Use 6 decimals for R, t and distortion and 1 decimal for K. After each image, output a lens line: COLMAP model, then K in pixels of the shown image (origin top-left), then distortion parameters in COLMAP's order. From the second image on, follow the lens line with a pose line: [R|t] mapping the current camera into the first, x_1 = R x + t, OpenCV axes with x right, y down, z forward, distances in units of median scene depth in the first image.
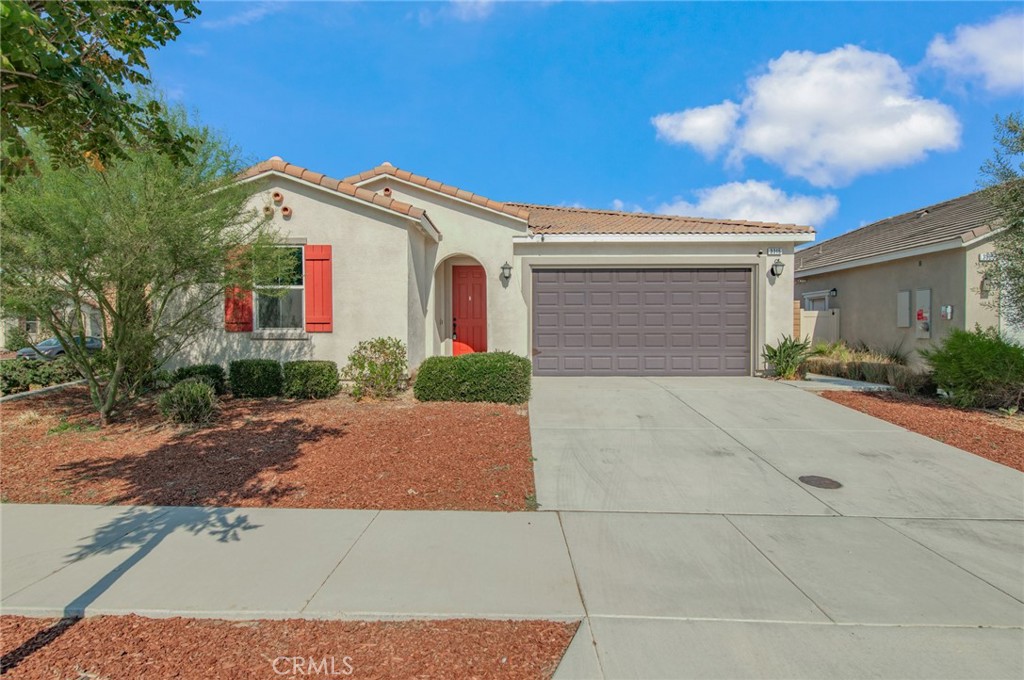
lens RADIAL K [[533.0, 0, 508.9], [0, 533.0, 337.8], [0, 0, 1]] dist [0.014174, -0.000295]
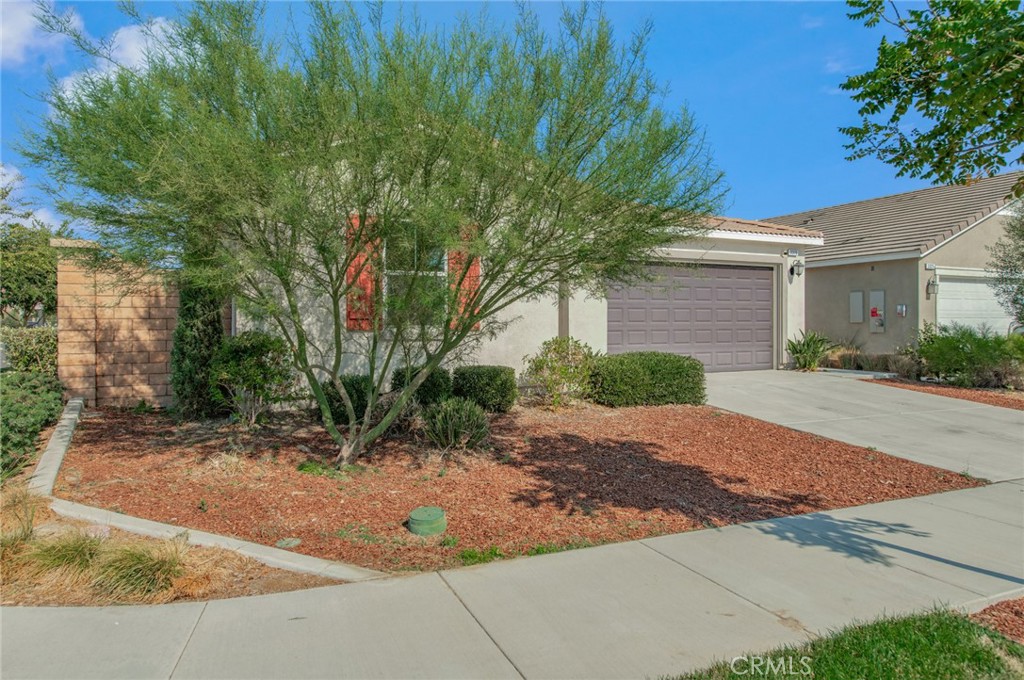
lens RADIAL K [[650.1, 0, 513.5], [0, 650.1, 337.7], [0, 0, 1]] dist [0.001026, 0.001146]
pose [[0.900183, -0.011583, 0.435358, -0.577136], [0.009800, 0.999932, 0.006339, -0.004406], [-0.435402, -0.001440, 0.900235, 0.069321]]
